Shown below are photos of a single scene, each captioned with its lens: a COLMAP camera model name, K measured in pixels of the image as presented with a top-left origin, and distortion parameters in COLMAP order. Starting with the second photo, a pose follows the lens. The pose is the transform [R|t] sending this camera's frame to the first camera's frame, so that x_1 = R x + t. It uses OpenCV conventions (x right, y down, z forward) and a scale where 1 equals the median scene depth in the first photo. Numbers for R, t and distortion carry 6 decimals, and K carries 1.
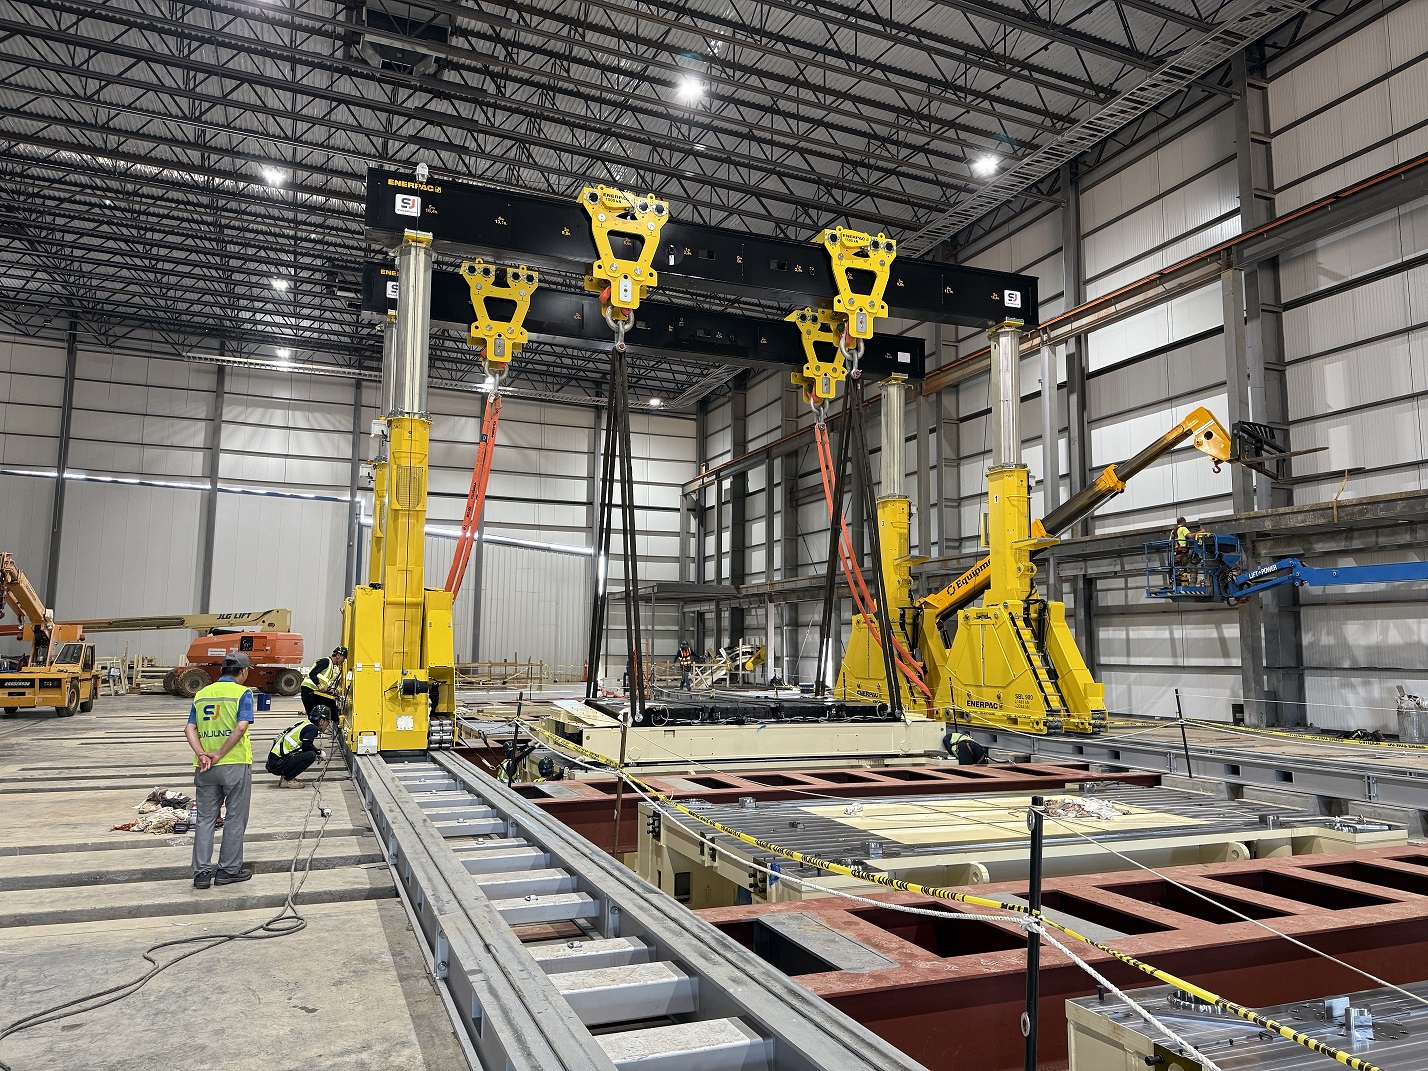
lens RADIAL K [[968.4, 0, 714.0], [0, 968.4, 535.5], [0, 0, 1]] dist [0.072952, -0.096771]
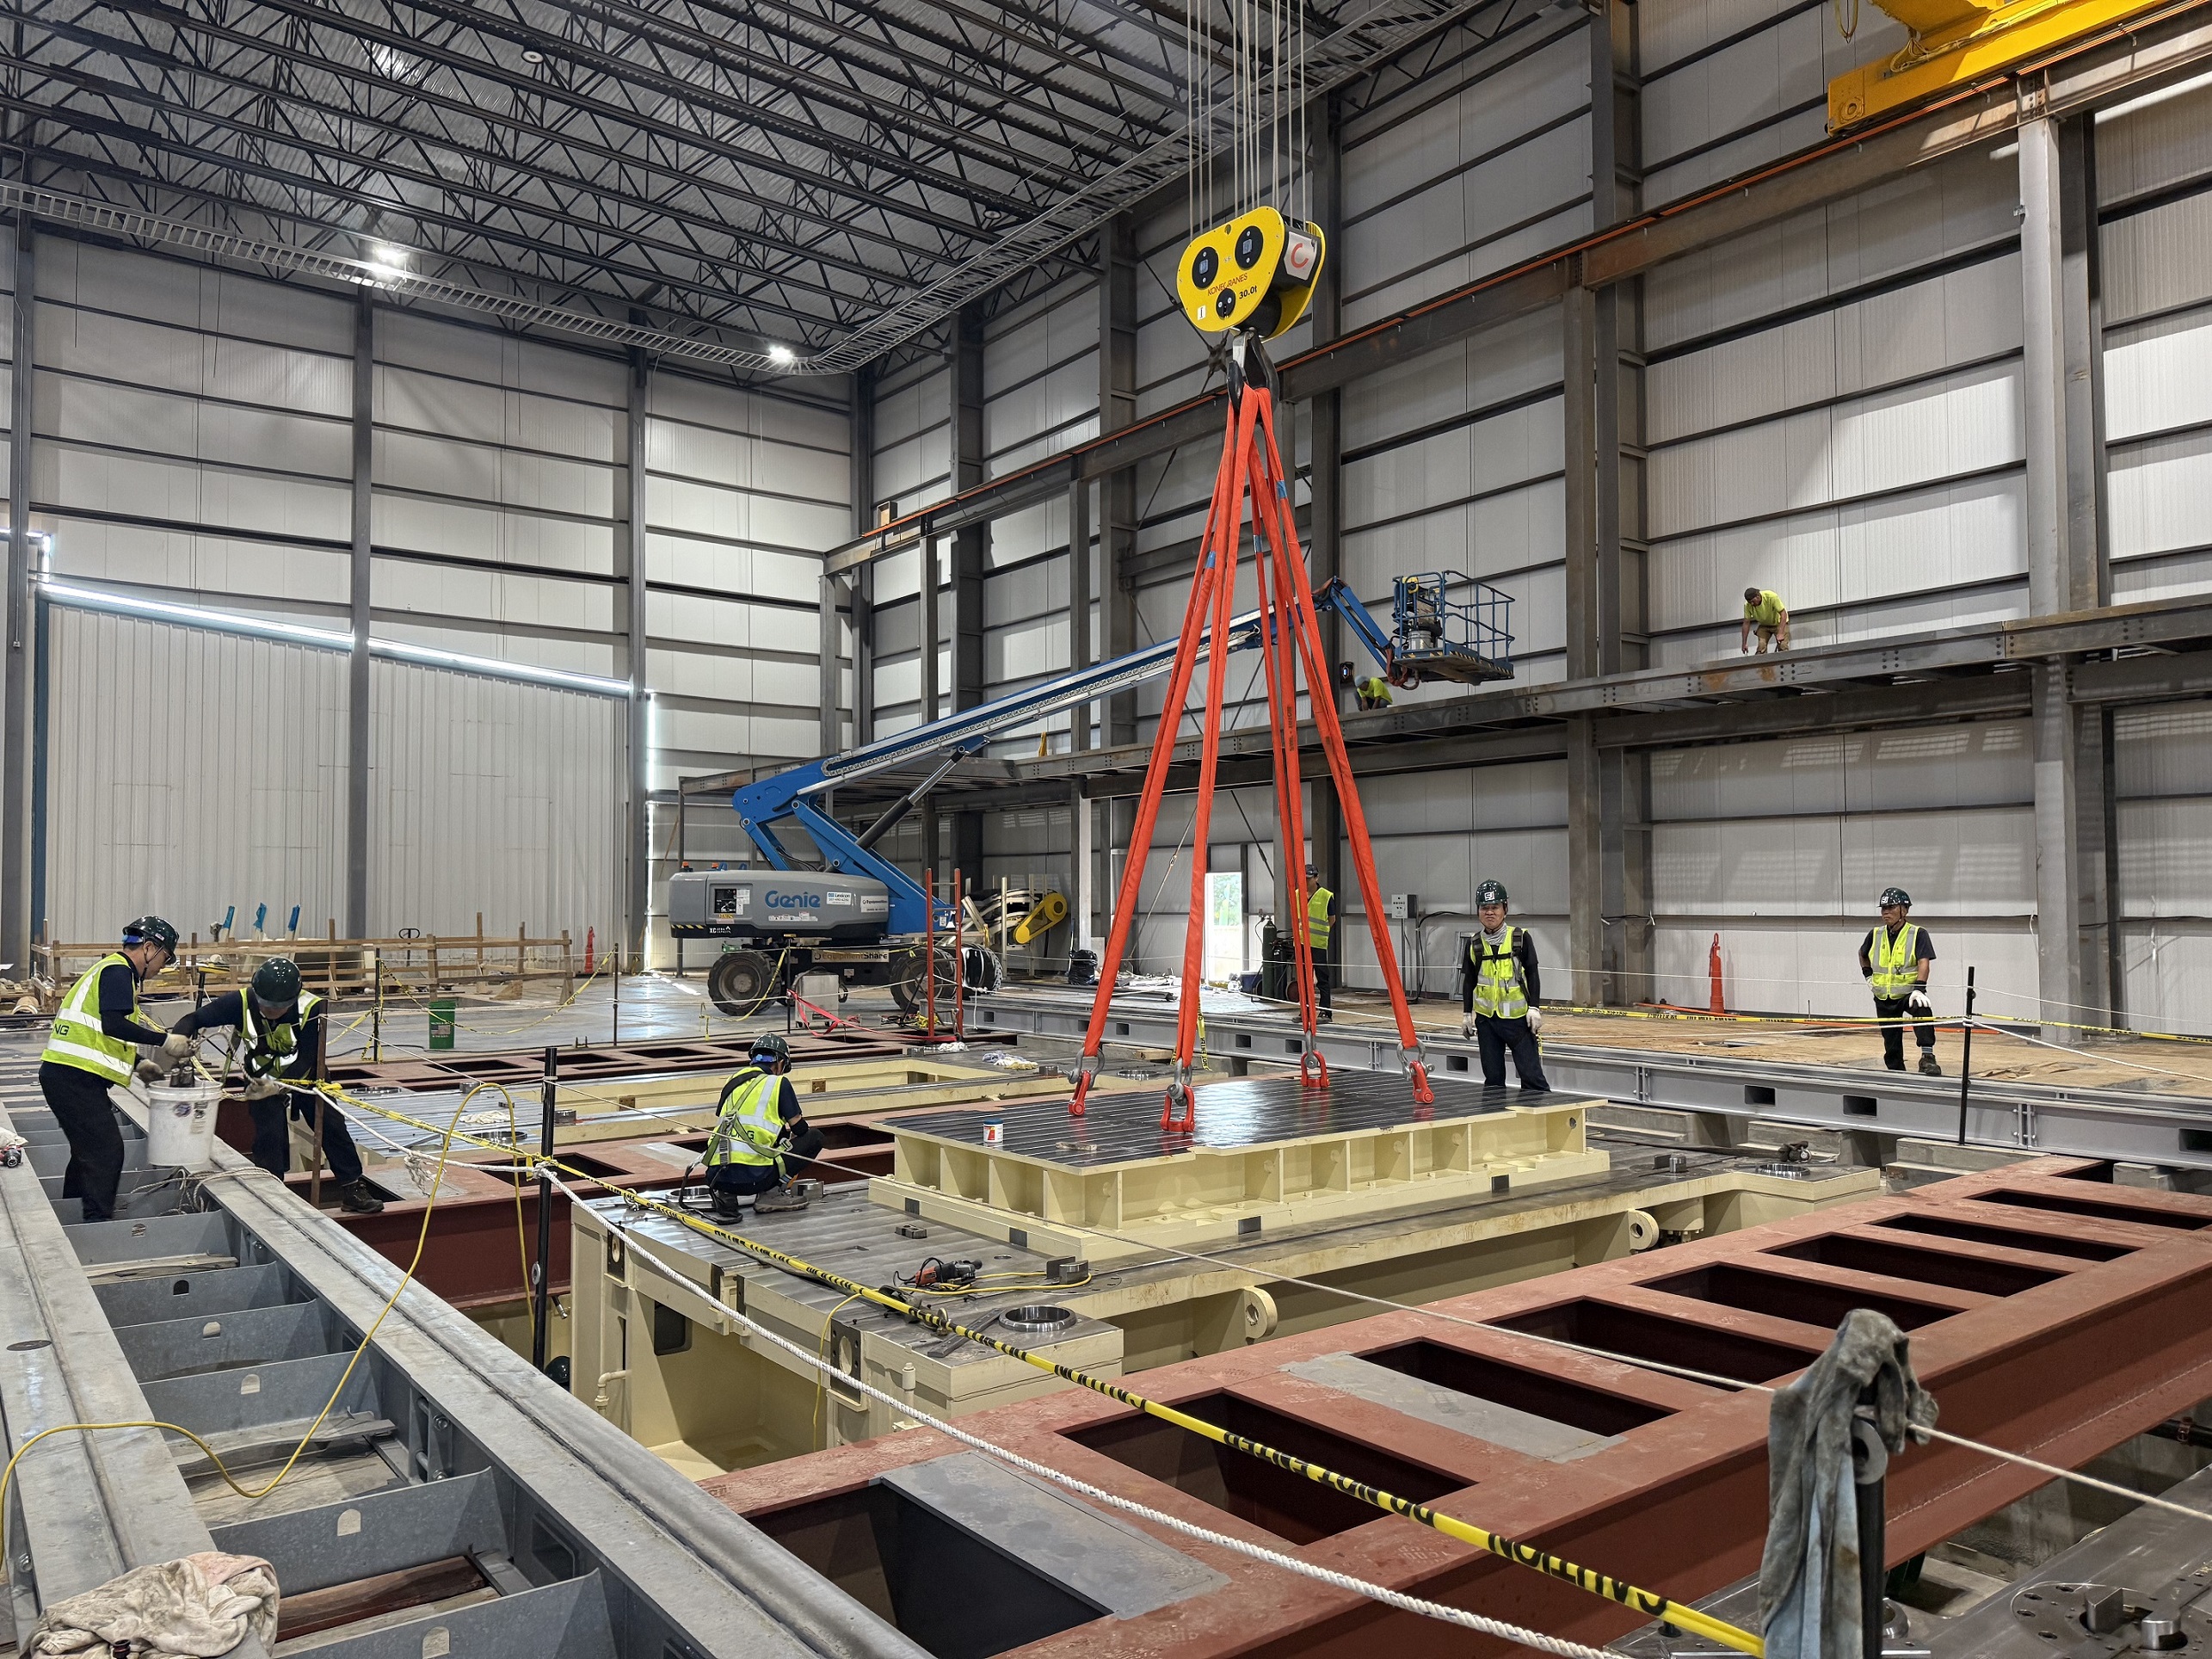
lens RADIAL K [[1555.2, 0, 1094.3], [0, 1555.2, 842.7], [0, 0, 1]] dist [0.148936, -0.179521]
pose [[0.969133, -0.002880, 0.246521, -0.112013], [-0.016688, 0.996872, 0.077249, 0.031577], [-0.245972, -0.078978, 0.966054, 0.266066]]
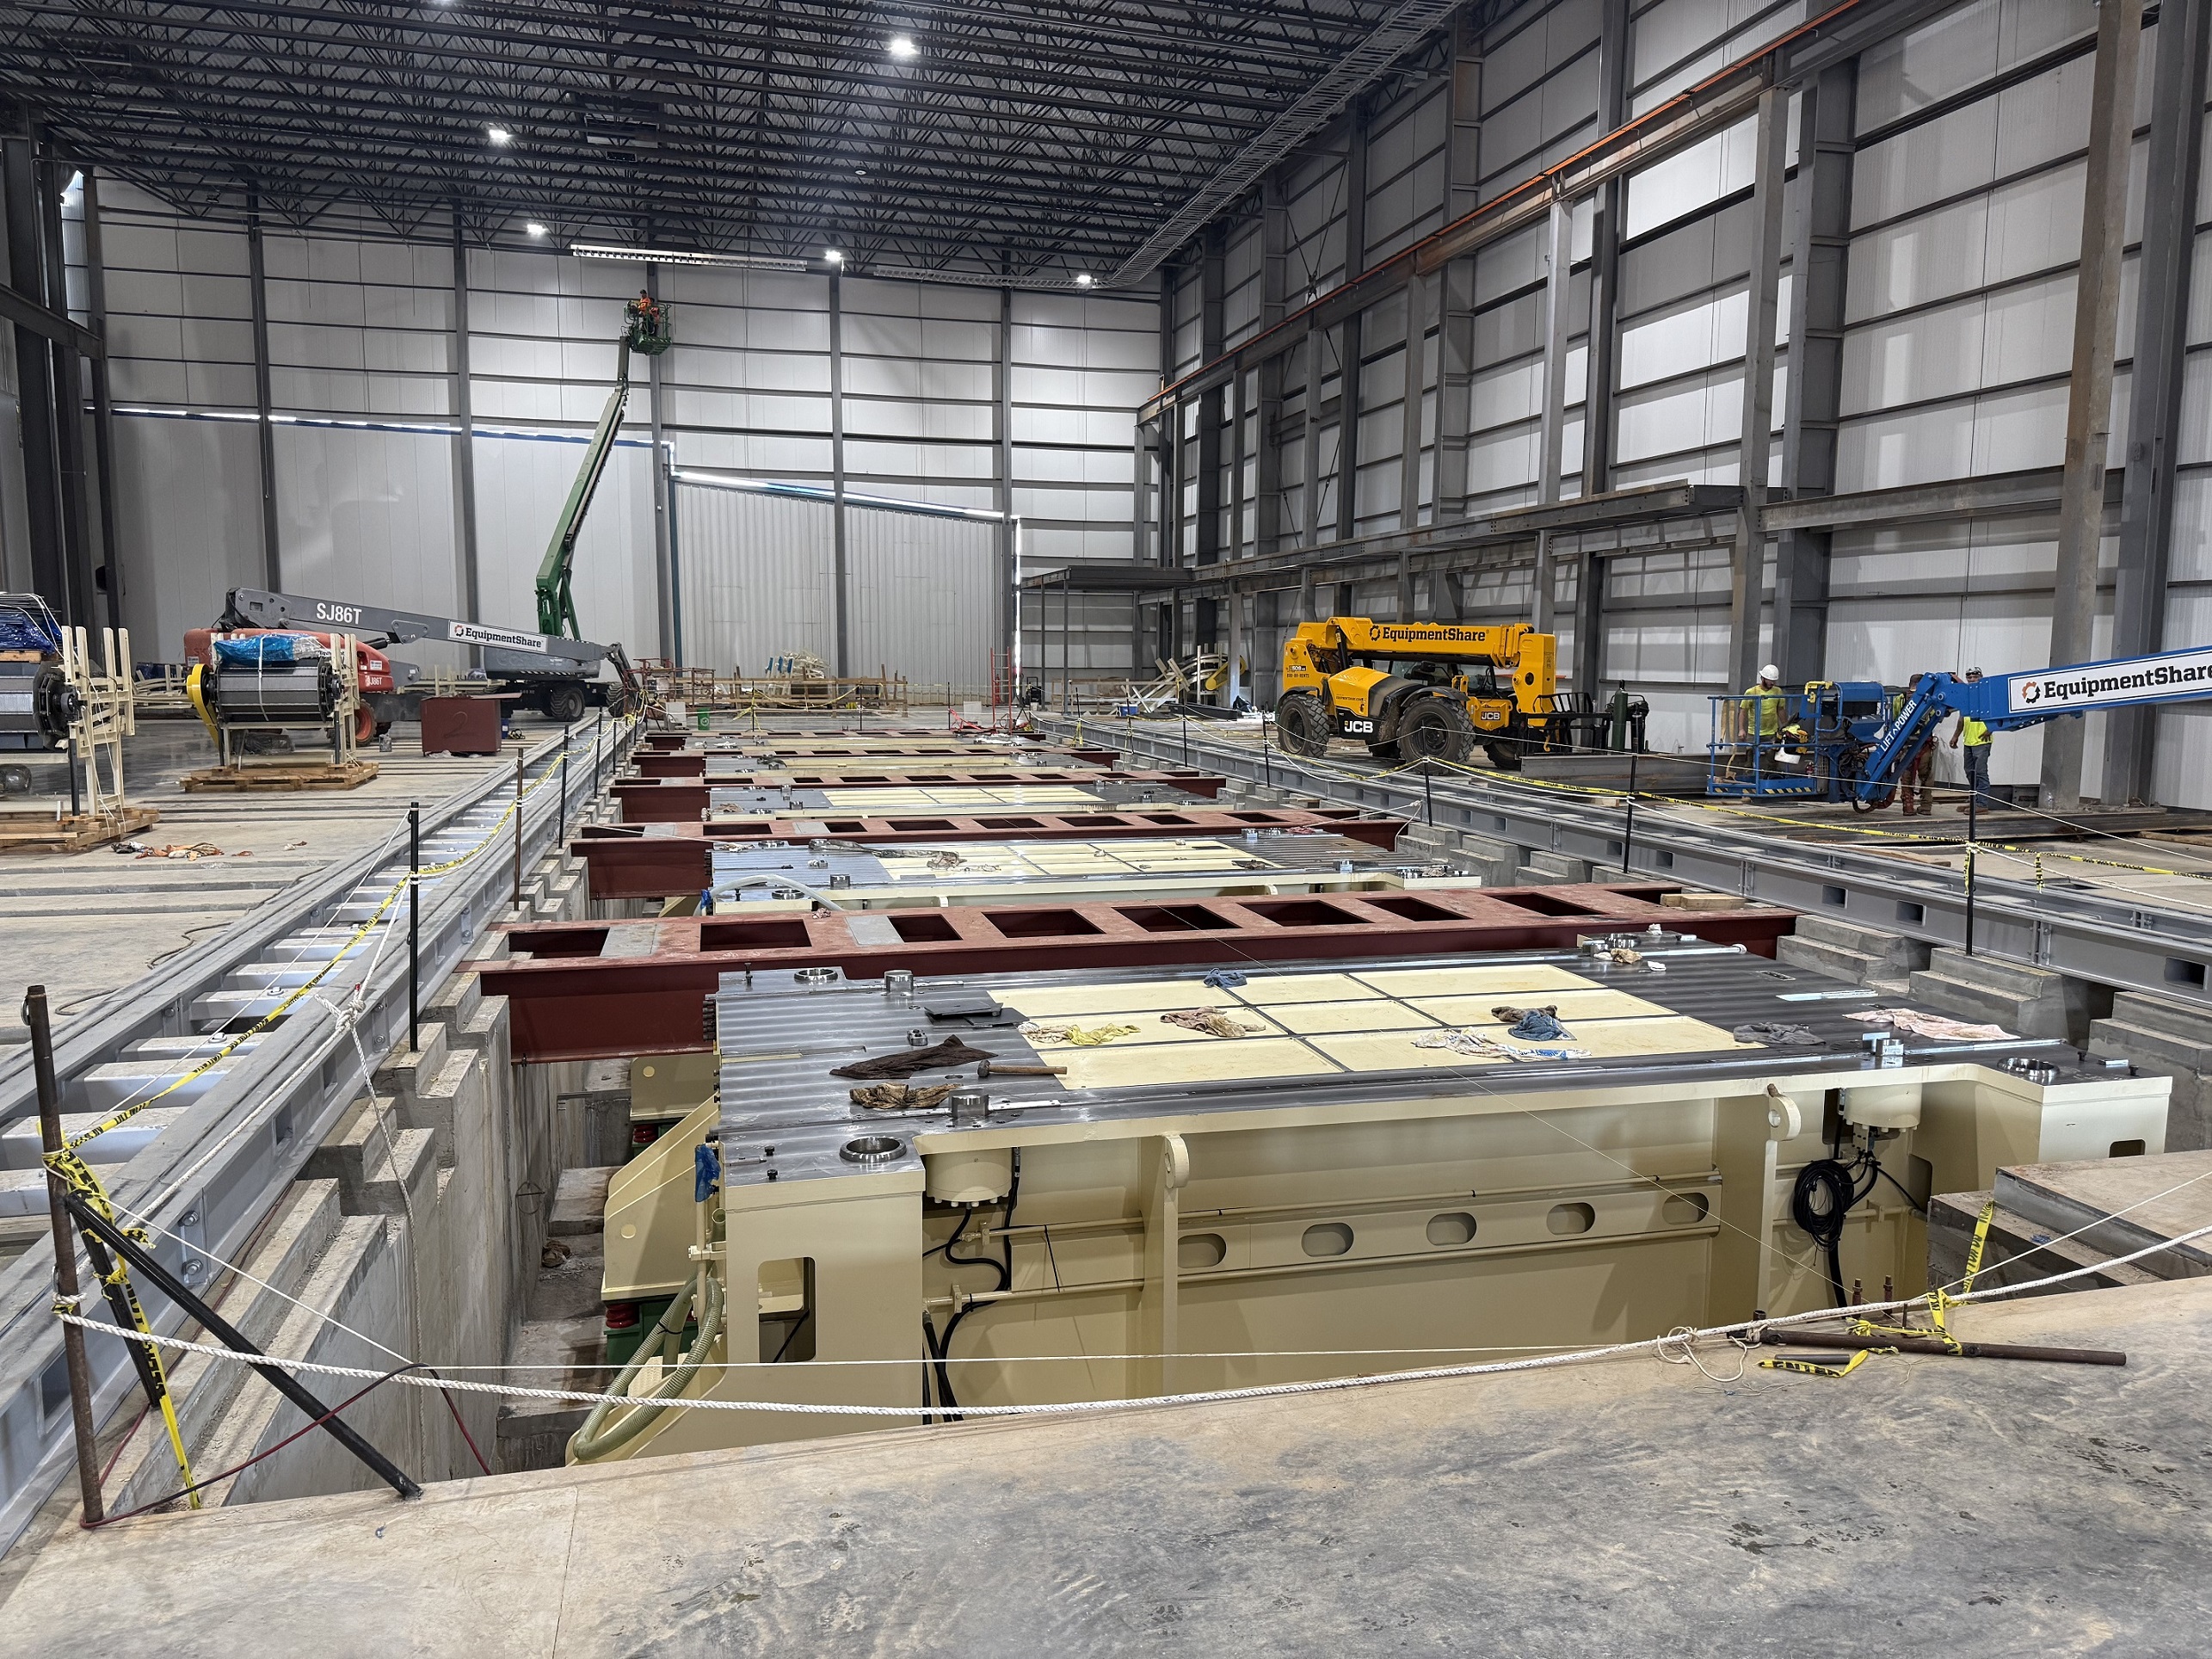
lens RADIAL K [[1538.5, 0, 1106.0], [0, 1538.5, 829.5], [0, 0, 1]] dist [0.079835, -0.105372]
pose [[0.990295, 0.012426, -0.138421, 0.113357], [0.019394, 0.973892, 0.226180, -0.014878], [0.137618, -0.226669, 0.964200, -0.095992]]
